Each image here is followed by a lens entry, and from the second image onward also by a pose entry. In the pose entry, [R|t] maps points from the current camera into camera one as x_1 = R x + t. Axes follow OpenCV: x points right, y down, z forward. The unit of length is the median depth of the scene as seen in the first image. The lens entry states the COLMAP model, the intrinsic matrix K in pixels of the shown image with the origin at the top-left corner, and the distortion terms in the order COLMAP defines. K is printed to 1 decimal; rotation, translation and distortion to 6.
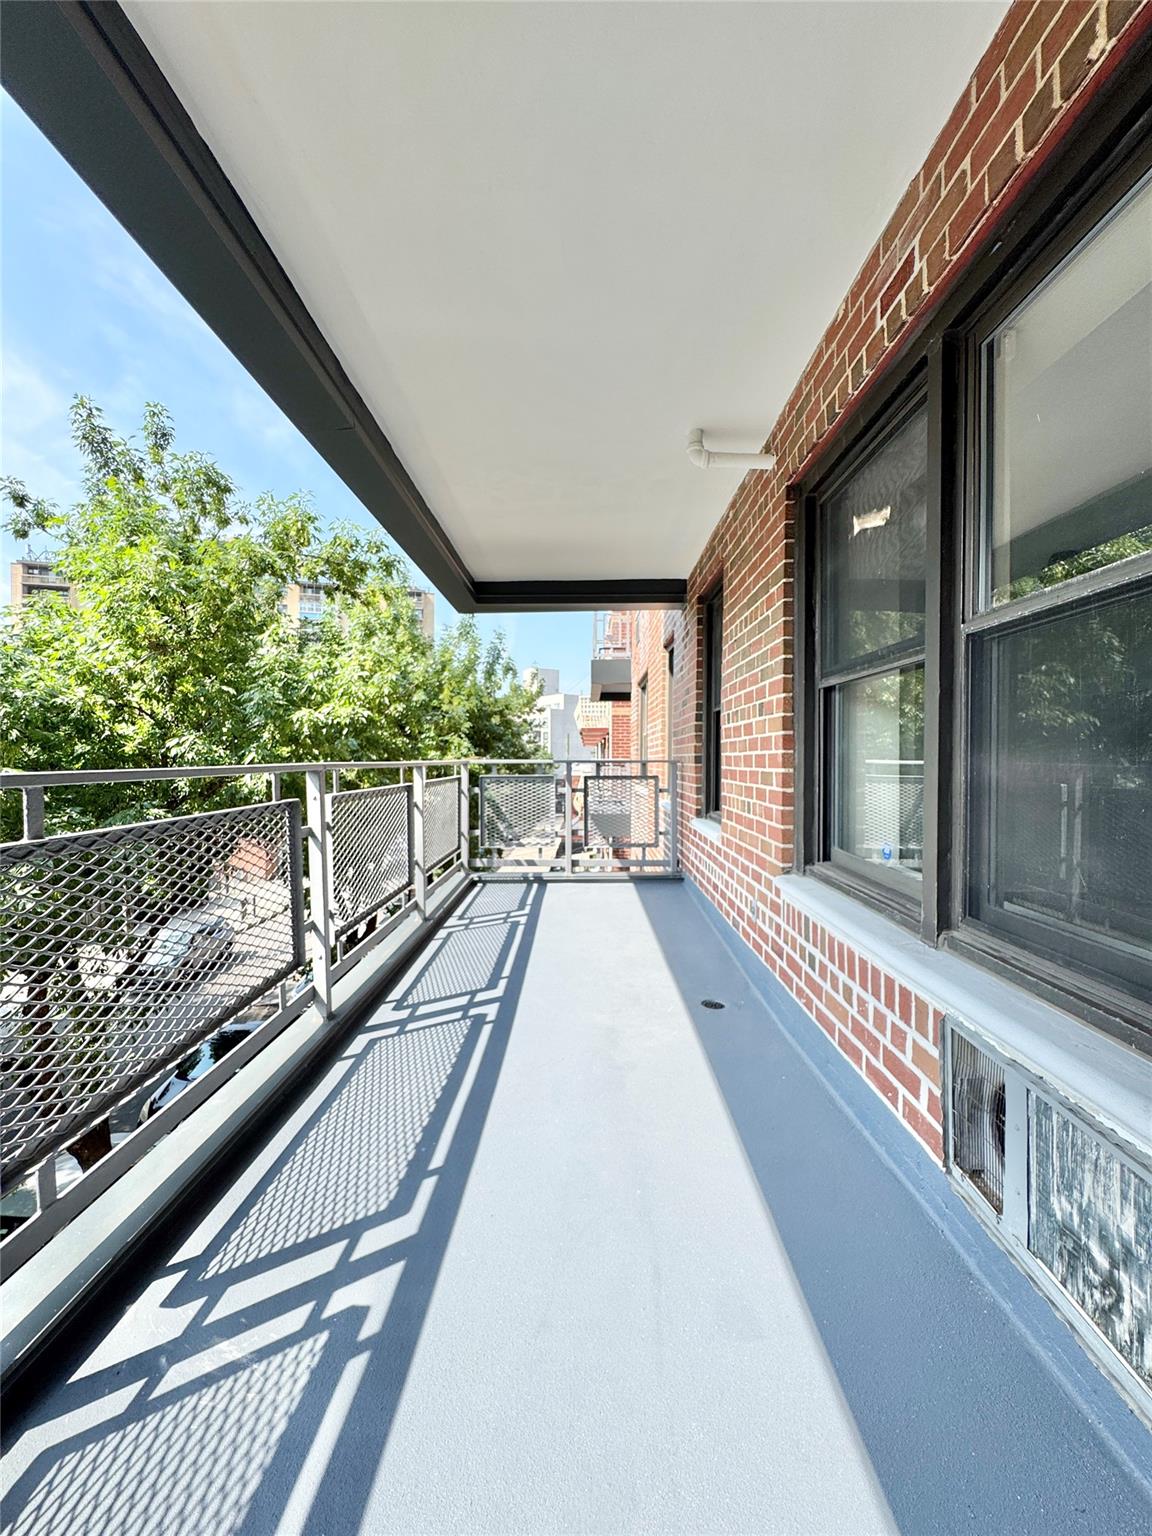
lens RADIAL K [[616.0, 0, 581.0], [0, 616.0, 770.3], [0, 0, 1]] dist [-0.001984, -0.000825]
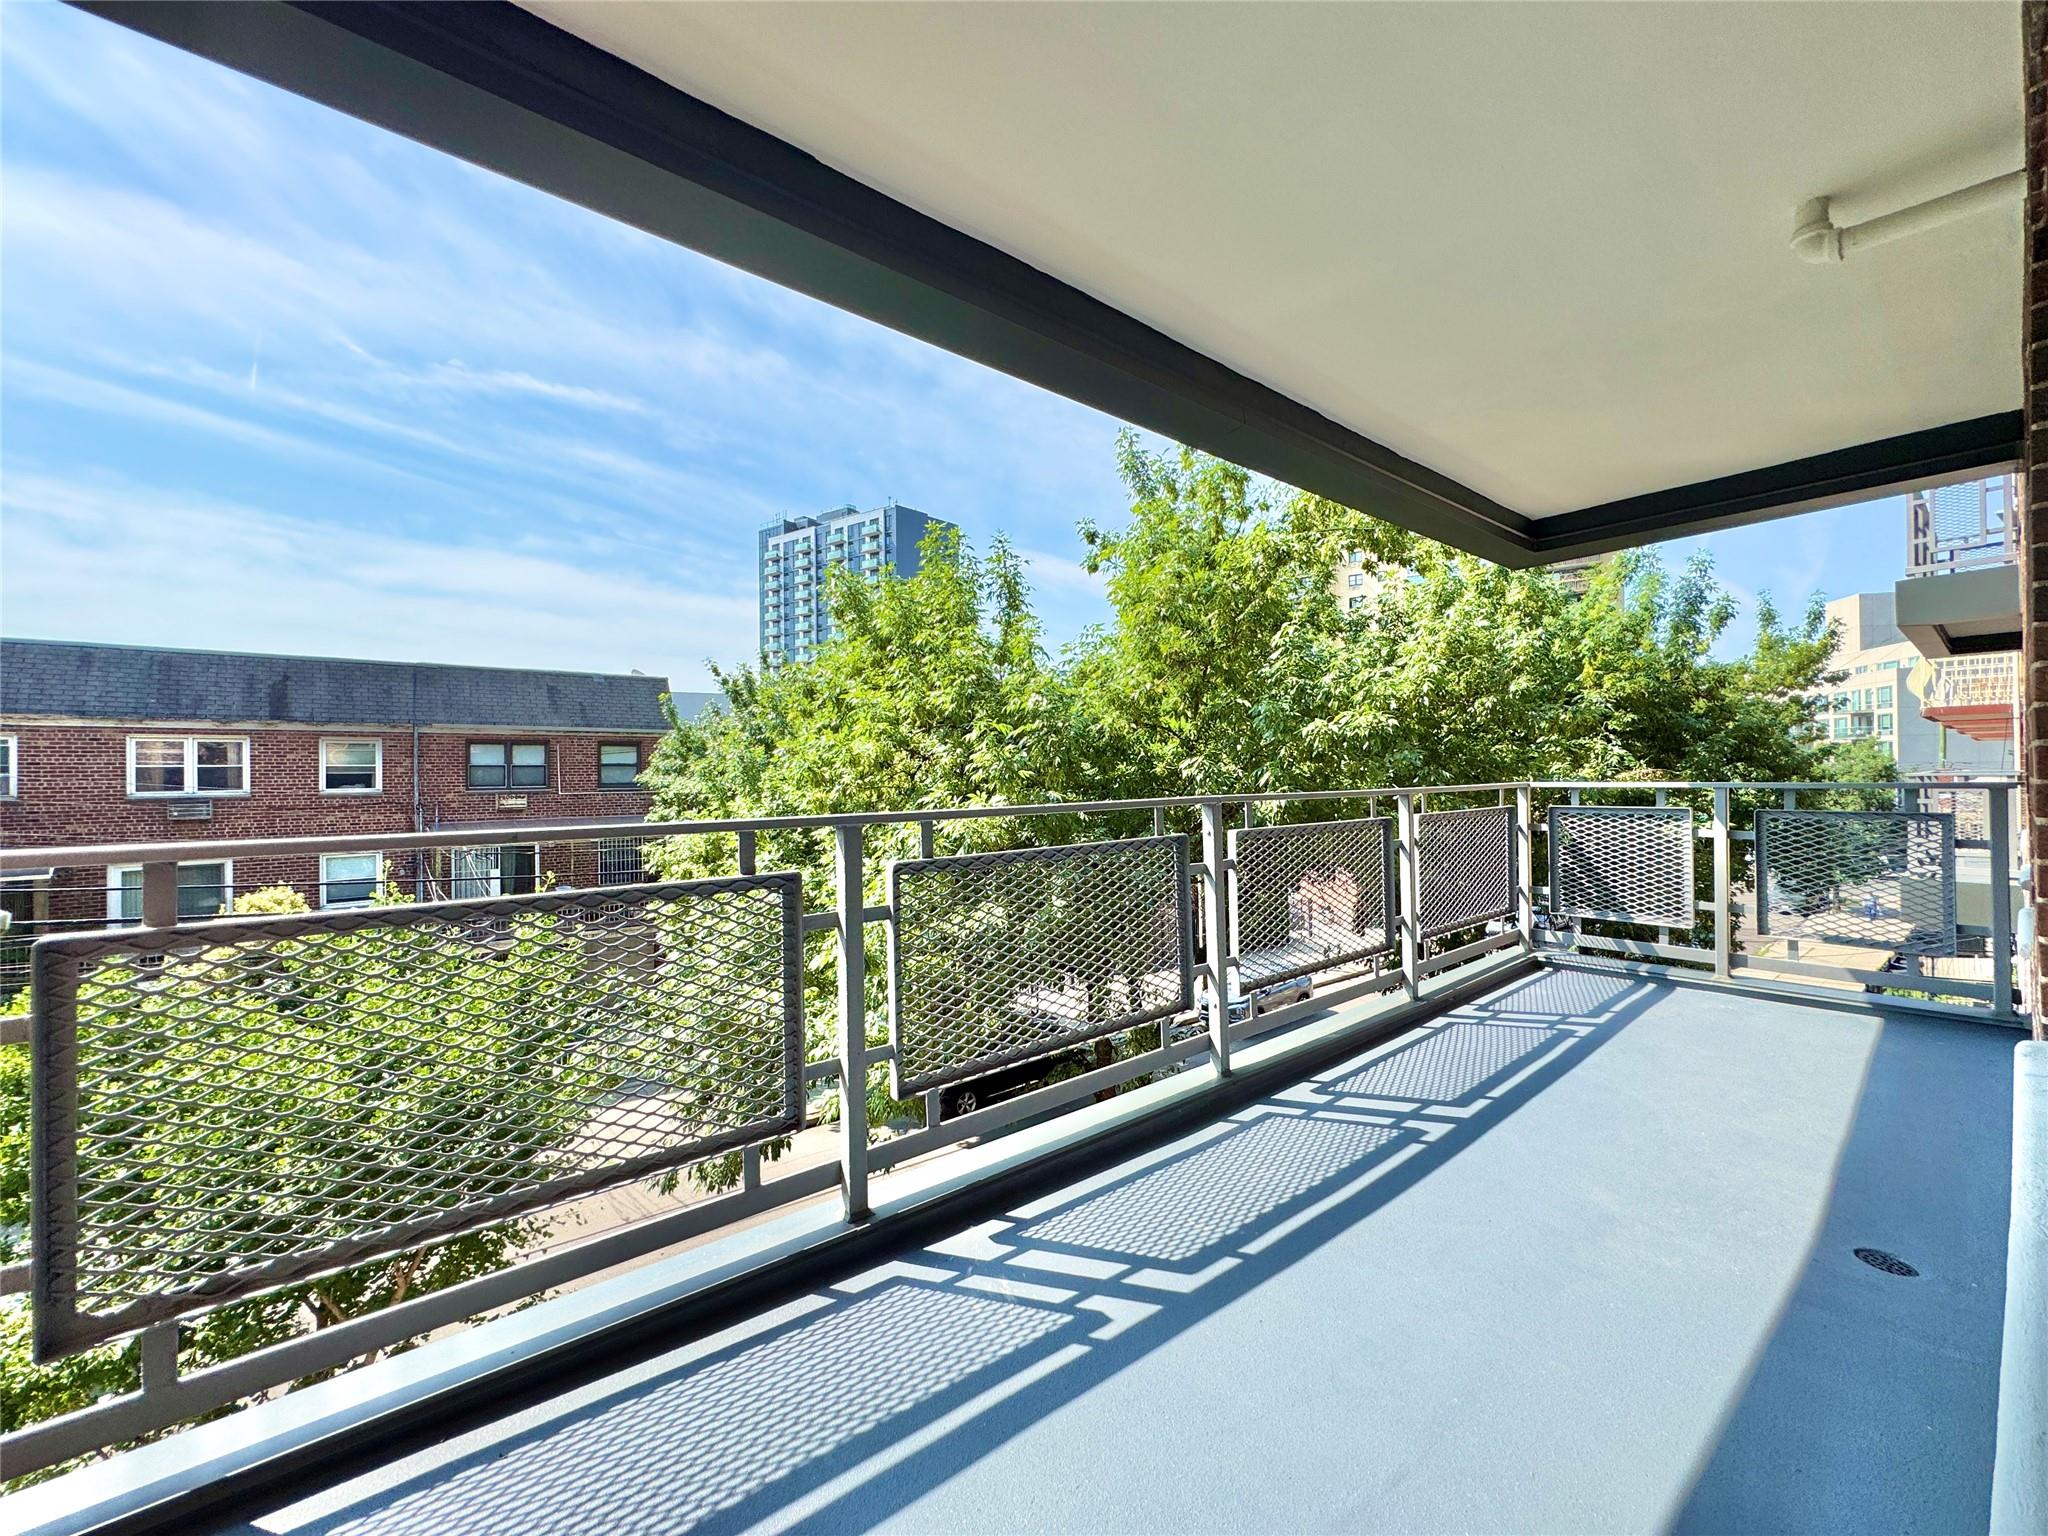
lens RADIAL K [[821.3, 0, 1025.6], [0, 821.3, 774.5], [0, 0, 1]] dist [-0.001984, -0.000825]
pose [[0.644423, -0.007083, -0.764636, 0.151025], [-0.003806, 0.999915, -0.012471, -0.012060], [0.764659, 0.010947, 0.644342, -0.008558]]
